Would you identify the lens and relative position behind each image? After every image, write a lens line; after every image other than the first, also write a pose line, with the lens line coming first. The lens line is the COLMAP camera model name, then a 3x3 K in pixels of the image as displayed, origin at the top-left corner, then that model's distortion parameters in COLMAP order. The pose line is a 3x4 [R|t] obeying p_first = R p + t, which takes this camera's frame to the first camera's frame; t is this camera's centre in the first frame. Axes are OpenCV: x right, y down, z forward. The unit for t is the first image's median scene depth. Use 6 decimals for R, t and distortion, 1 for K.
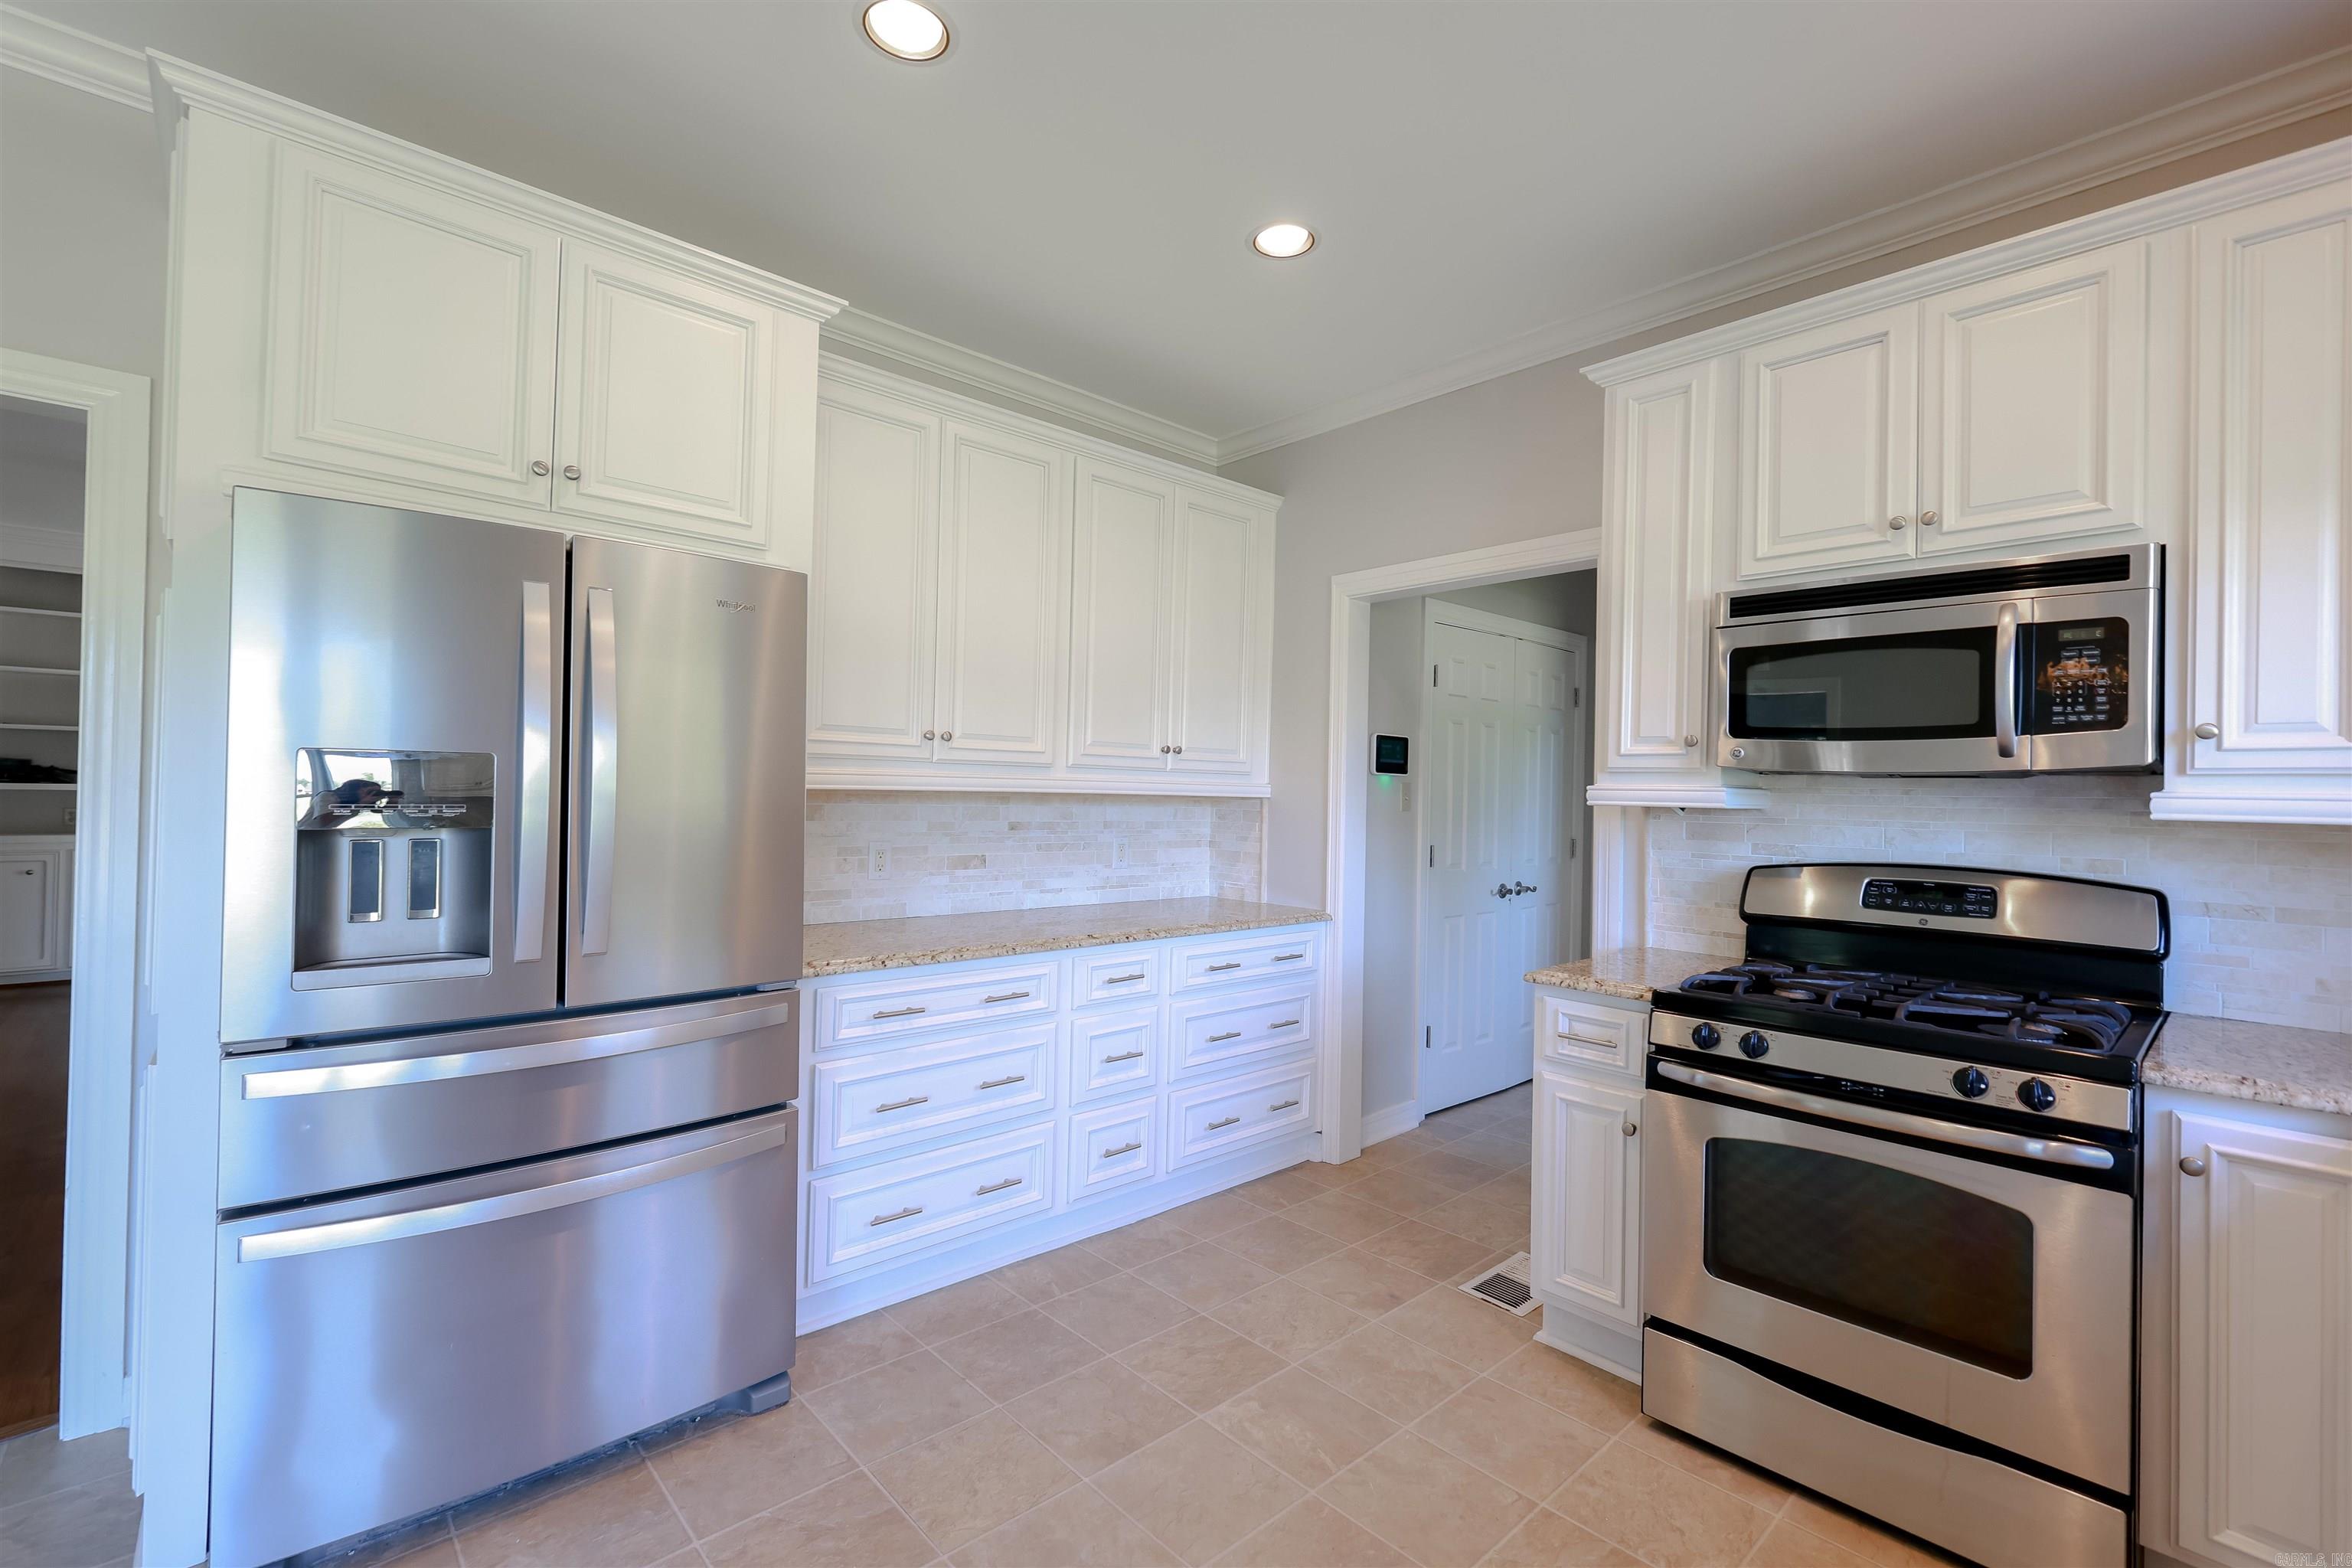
lens RADIAL K [[1016.8, 0, 1180.1], [0, 1016.8, 783.3], [0, 0, 1]] dist [0.000645, -0.000203]
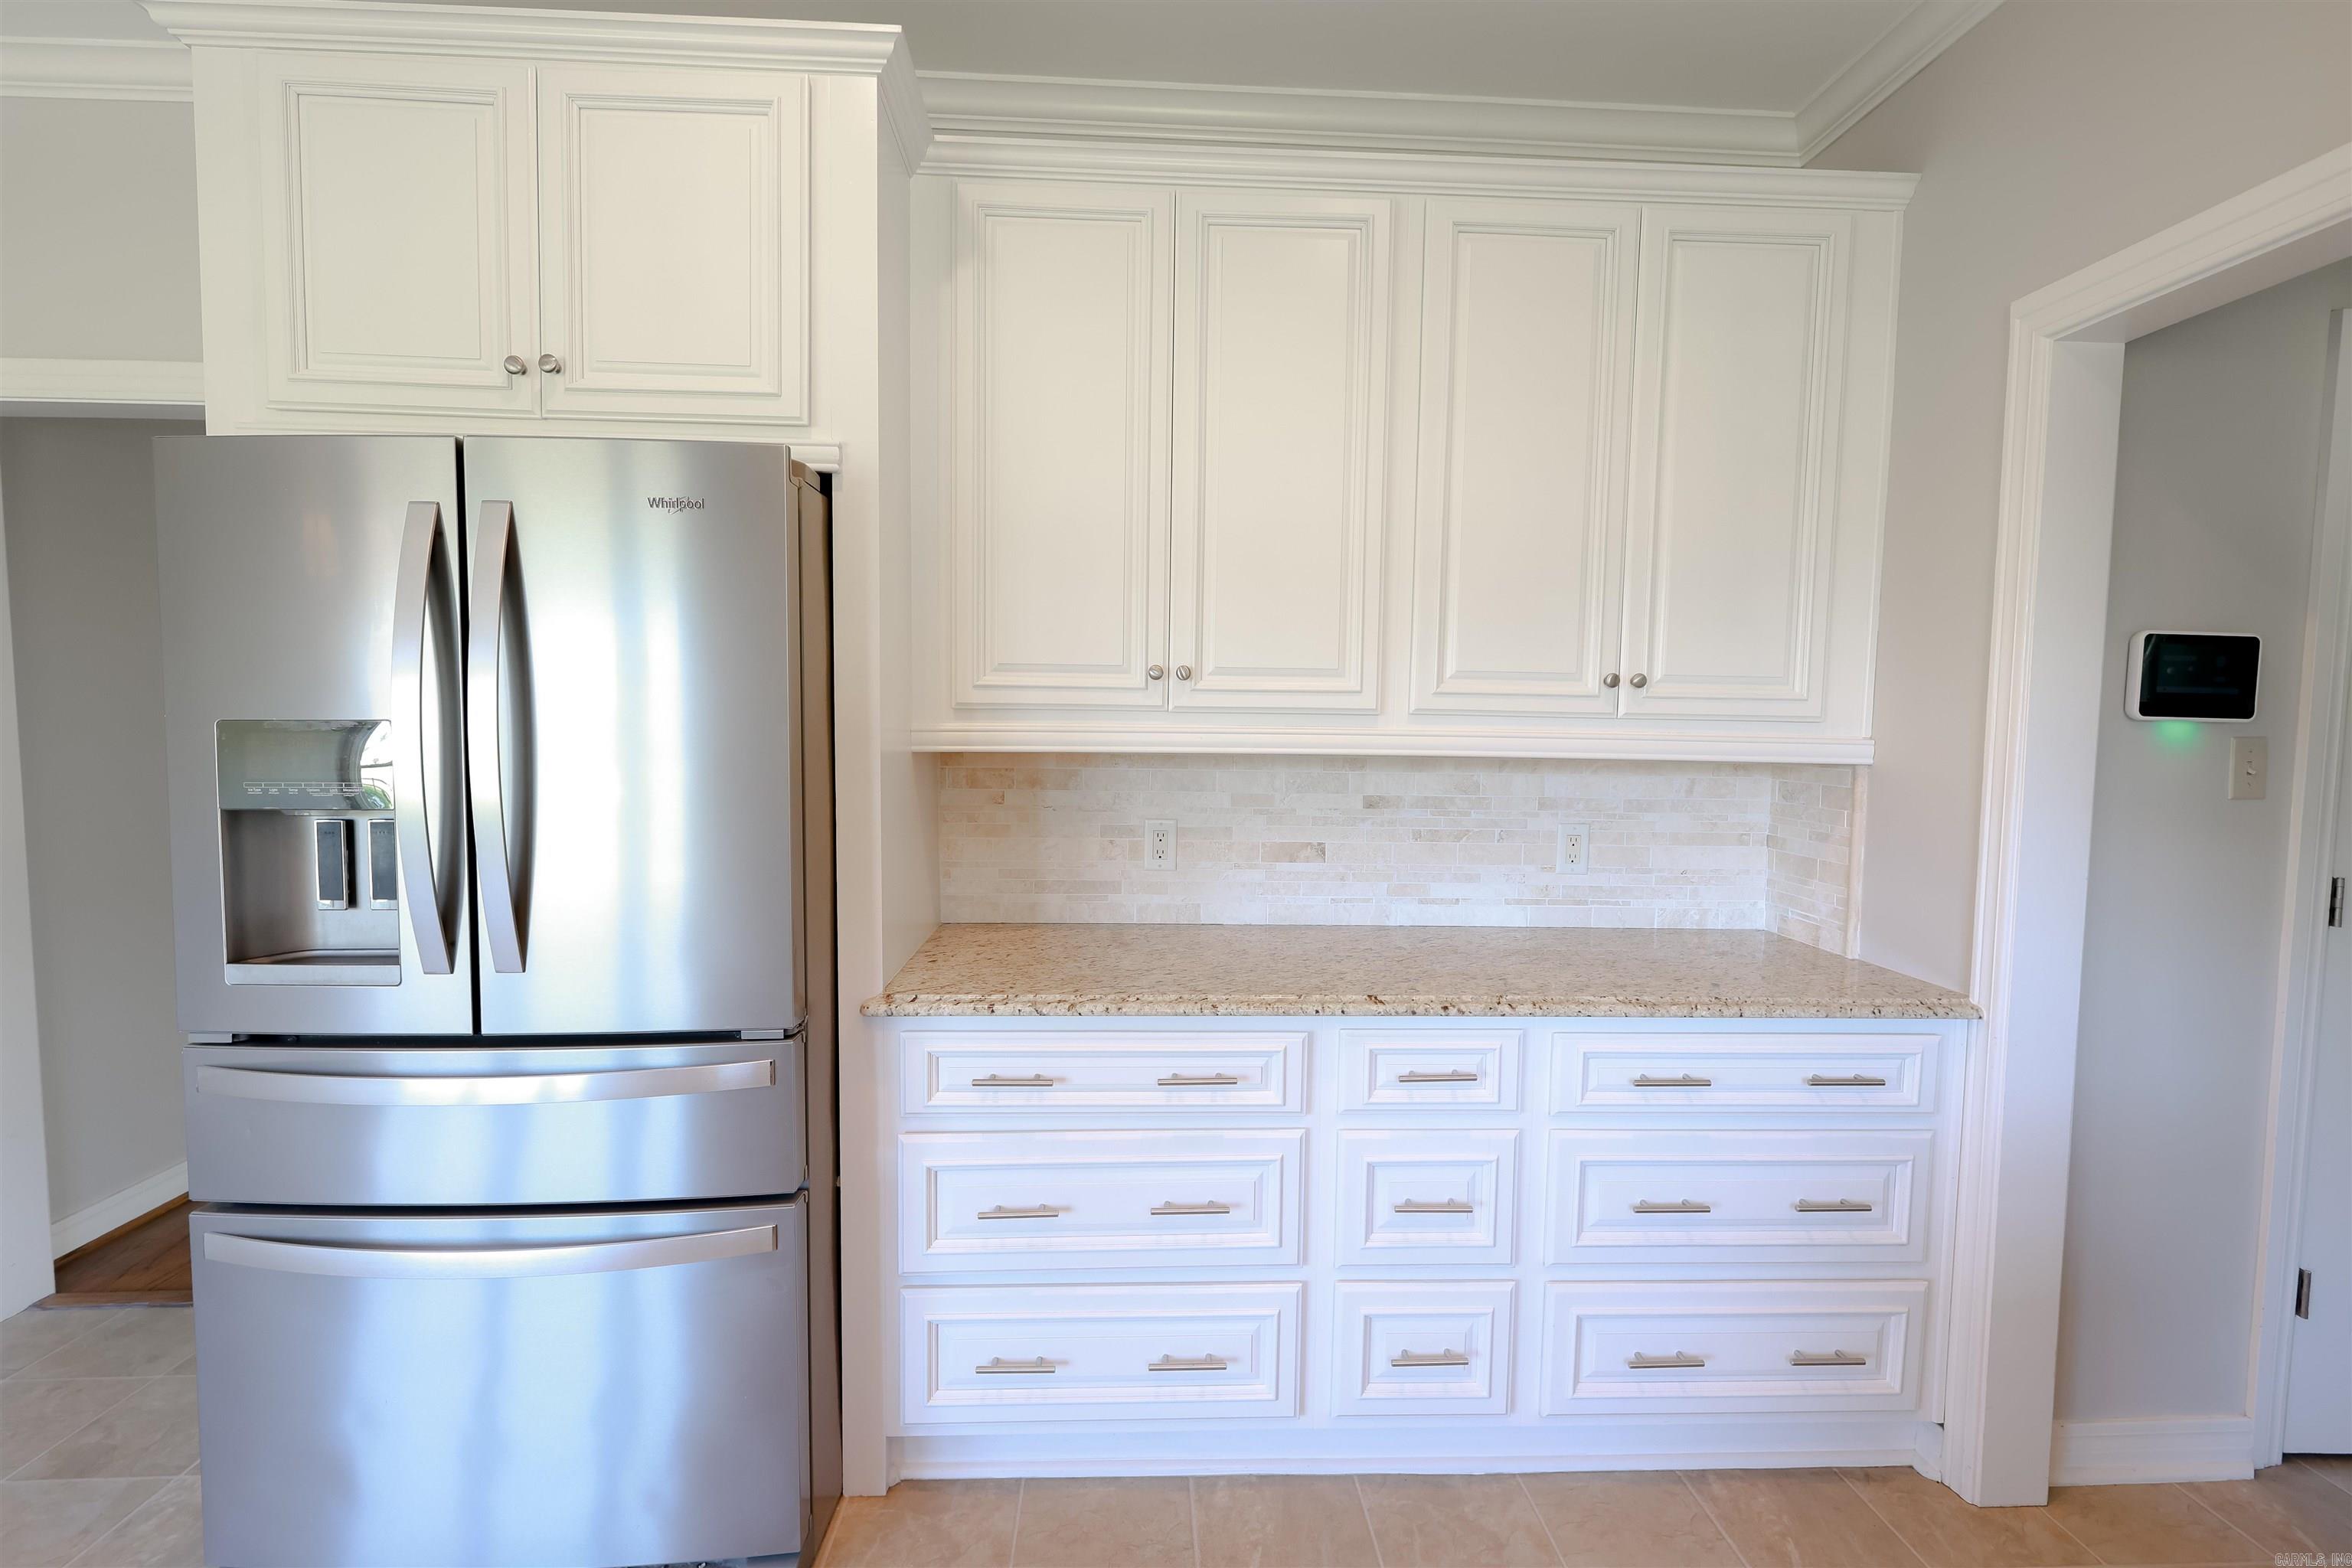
lens RADIAL K [[1043.6, 0, 1173.1], [0, 1043.6, 782.2], [0, 0, 1]] dist [-0.000290, -0.000571]
pose [[0.763361, 0.028895, -0.645325, 0.180603], [0.006177, 0.998627, 0.052022, -0.007998], [0.645942, -0.043698, 0.762134, 0.386853]]
